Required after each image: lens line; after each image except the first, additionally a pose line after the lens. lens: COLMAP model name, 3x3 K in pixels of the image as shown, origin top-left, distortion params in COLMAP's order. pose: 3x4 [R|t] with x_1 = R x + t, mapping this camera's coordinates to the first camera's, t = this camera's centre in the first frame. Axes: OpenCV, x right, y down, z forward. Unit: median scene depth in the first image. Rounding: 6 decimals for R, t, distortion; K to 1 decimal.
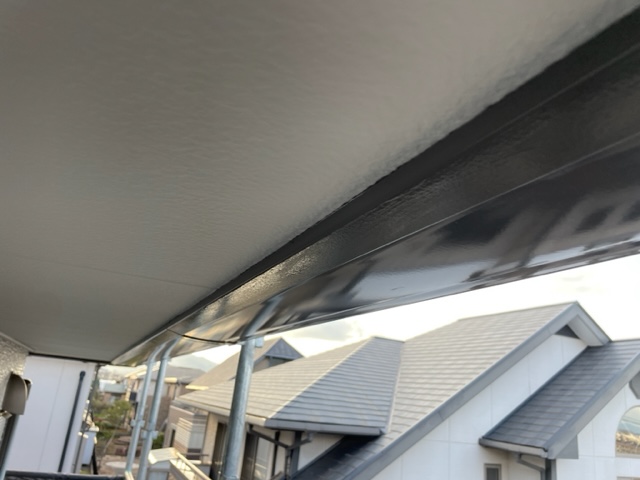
lens RADIAL K [[489.2, 0, 320.0], [0, 489.2, 240.0], [0, 0, 1]] dist [0.079716, -0.089928]
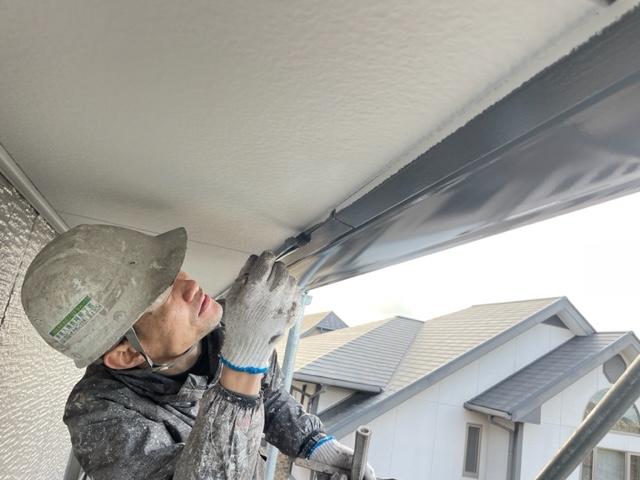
lens RADIAL K [[489.2, 0, 320.0], [0, 489.2, 240.0], [0, 0, 1]] dist [0.079716, -0.089928]
pose [[0.989437, 0.038119, -0.139859, 0.123663], [-0.030606, 0.997991, 0.055480, -0.063633], [0.141693, -0.050614, 0.988616, -0.255170]]
